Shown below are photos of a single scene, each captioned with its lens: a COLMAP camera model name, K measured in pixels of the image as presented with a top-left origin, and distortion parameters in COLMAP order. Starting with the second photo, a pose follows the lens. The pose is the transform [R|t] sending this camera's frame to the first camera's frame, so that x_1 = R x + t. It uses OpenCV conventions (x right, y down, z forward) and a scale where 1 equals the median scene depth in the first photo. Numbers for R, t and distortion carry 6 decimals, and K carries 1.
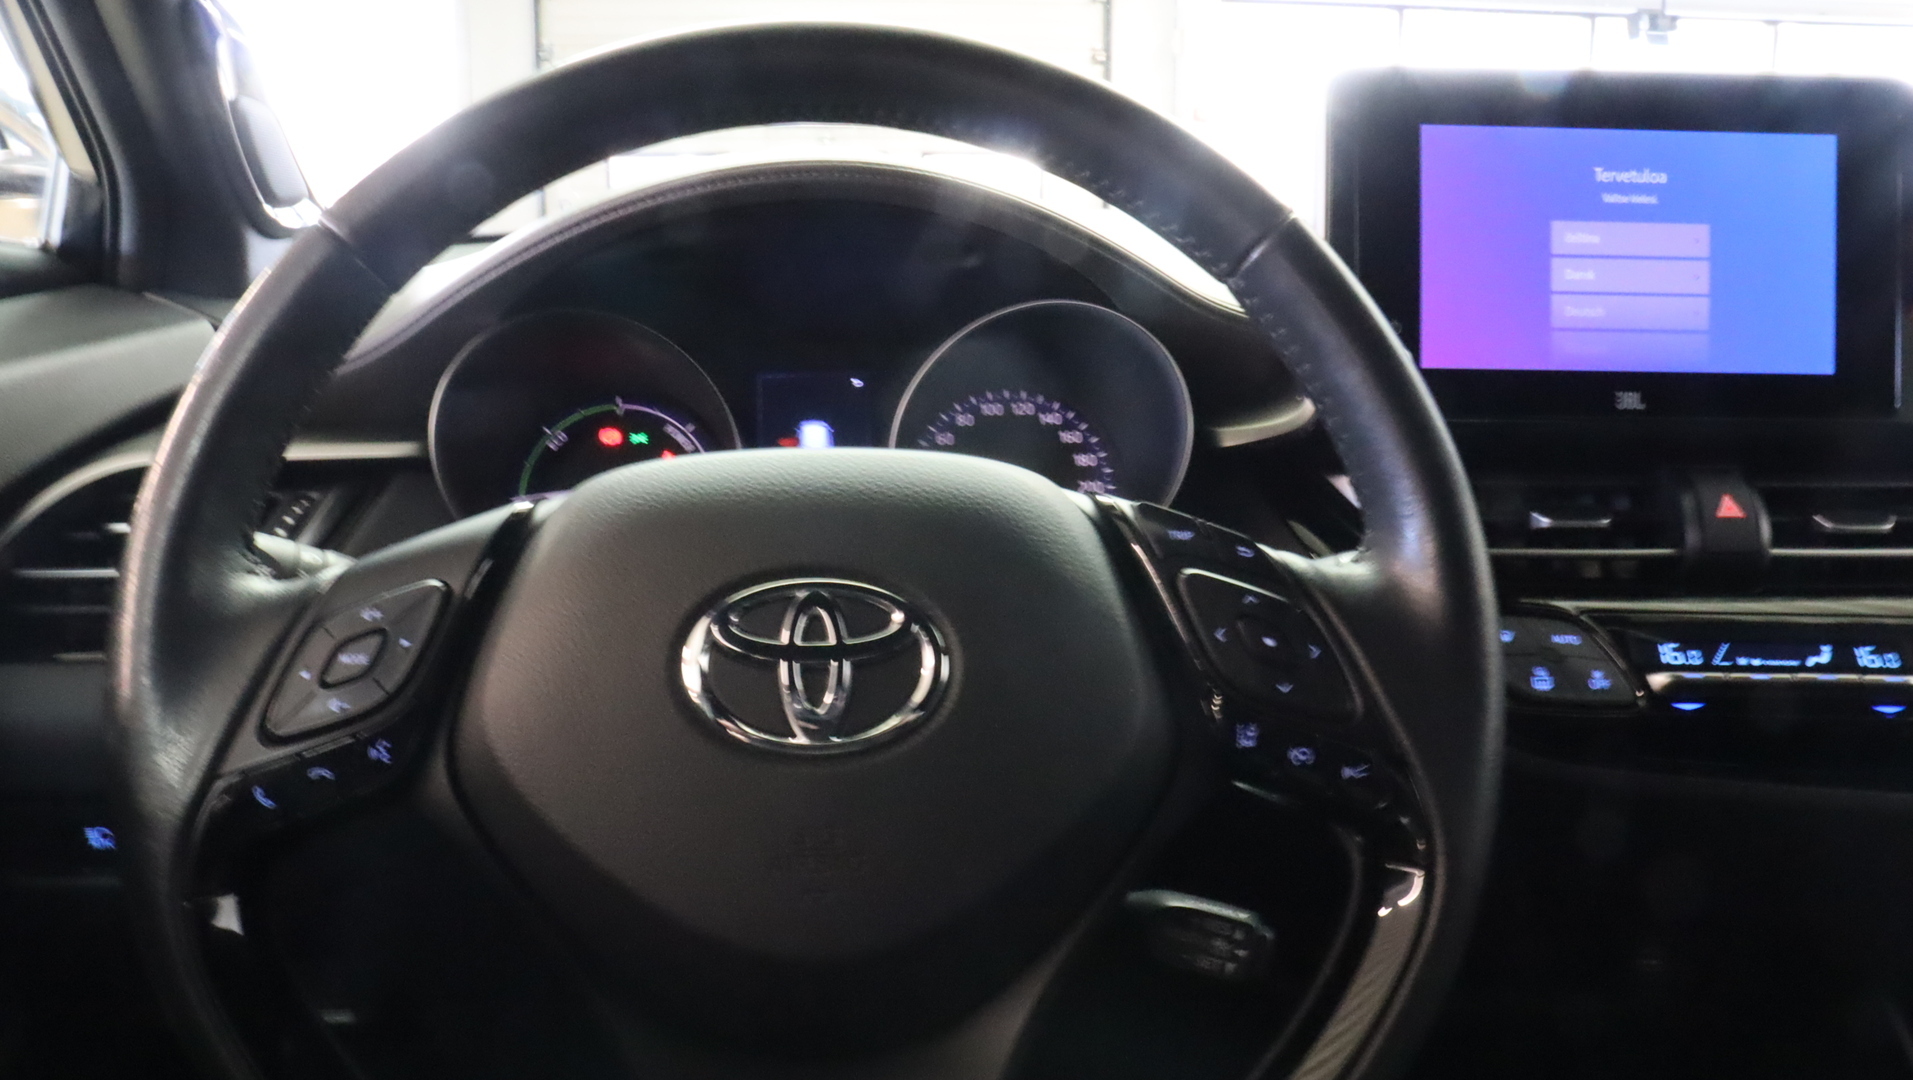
lens RADIAL K [[1644.1, 0, 998.6], [0, 1644.1, 506.3], [0, 0, 1]] dist [-0.192156, 0.179532]
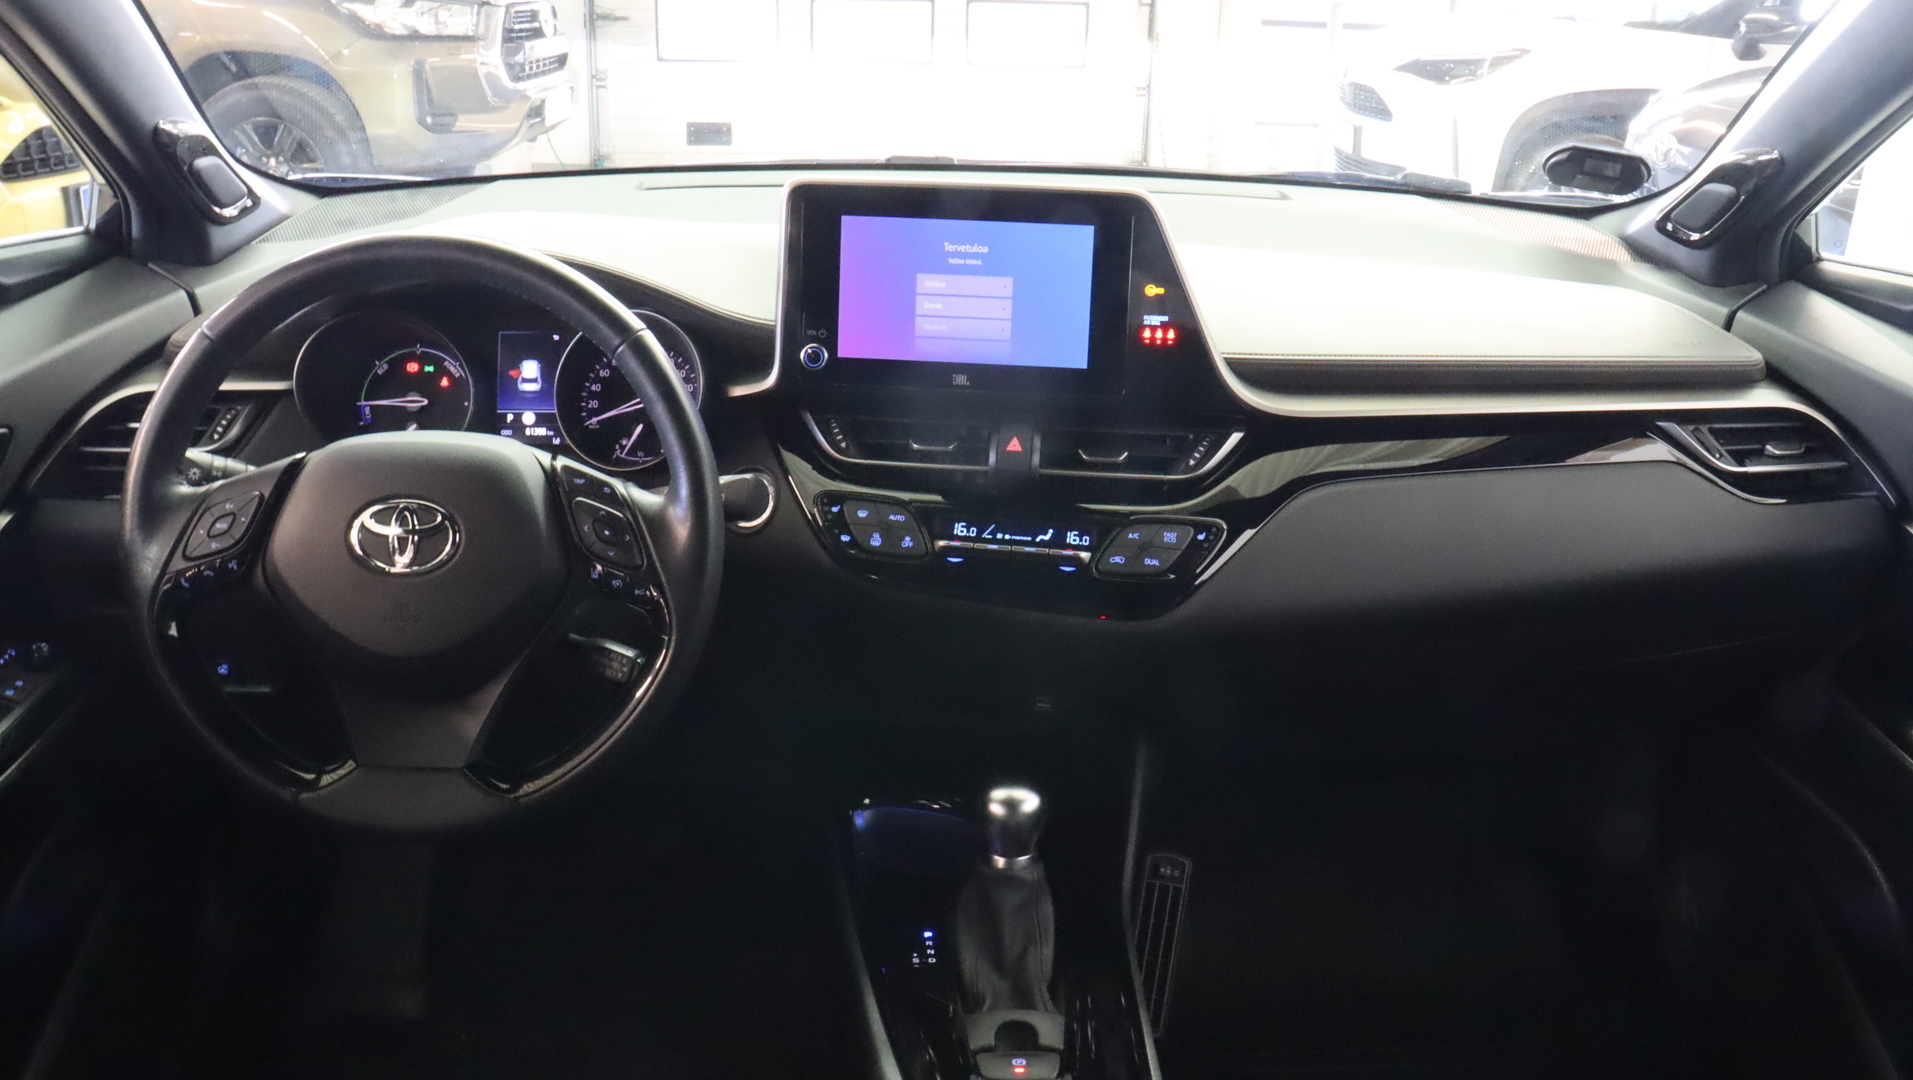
lens RADIAL K [[1687.1, 0, 956.5], [0, 1687.1, 540.0], [0, 0, 1]] dist [-0.172187, 0.191223]
pose [[0.996554, 0.047511, -0.067994, 0.602225], [-0.034921, 0.983834, 0.175644, -0.247630], [0.075240, -0.172664, 0.982103, -0.930362]]
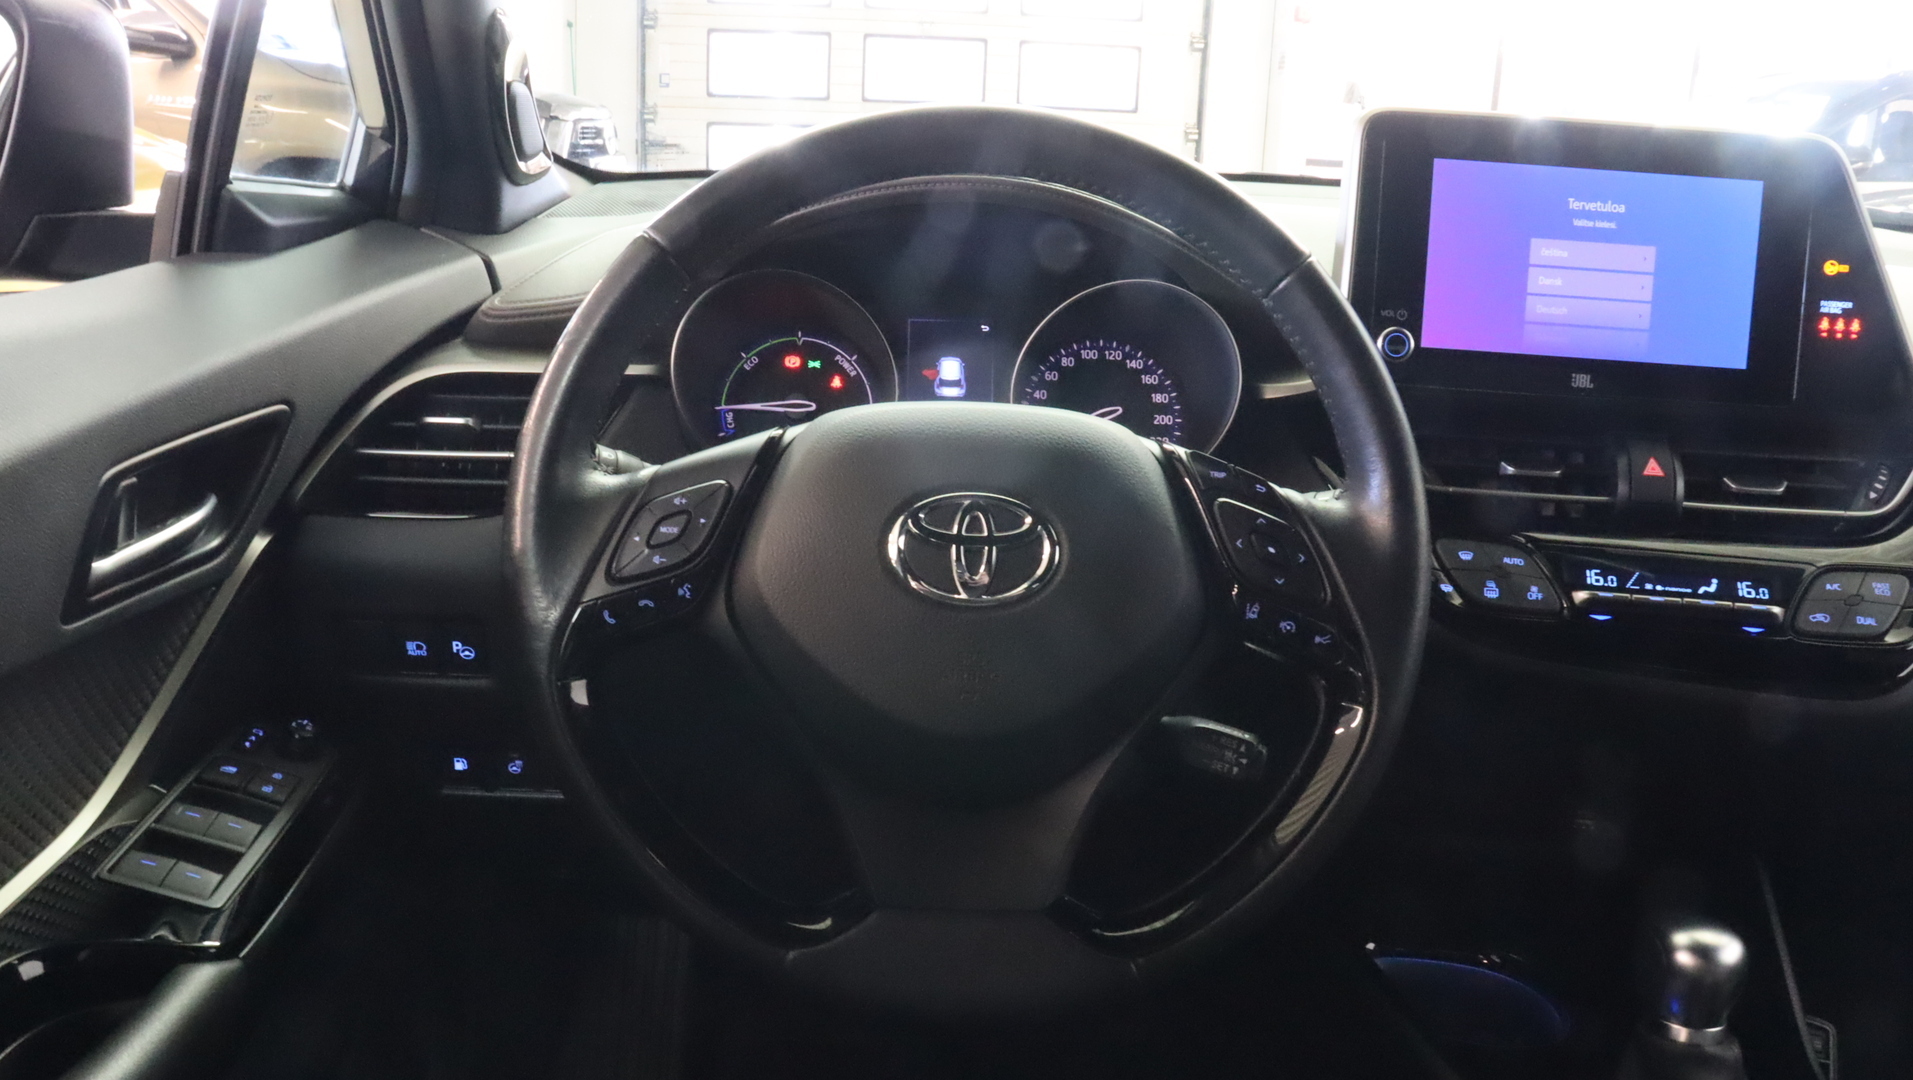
lens RADIAL K [[1648.9, 0, 982.7], [0, 1648.9, 536.6], [0, 0, 1]] dist [-0.189749, 0.197165]
pose [[0.997068, 0.055849, -0.052318, -0.015931], [-0.050982, 0.994622, 0.090160, -0.038664], [0.057072, -0.087228, 0.994552, -0.384487]]
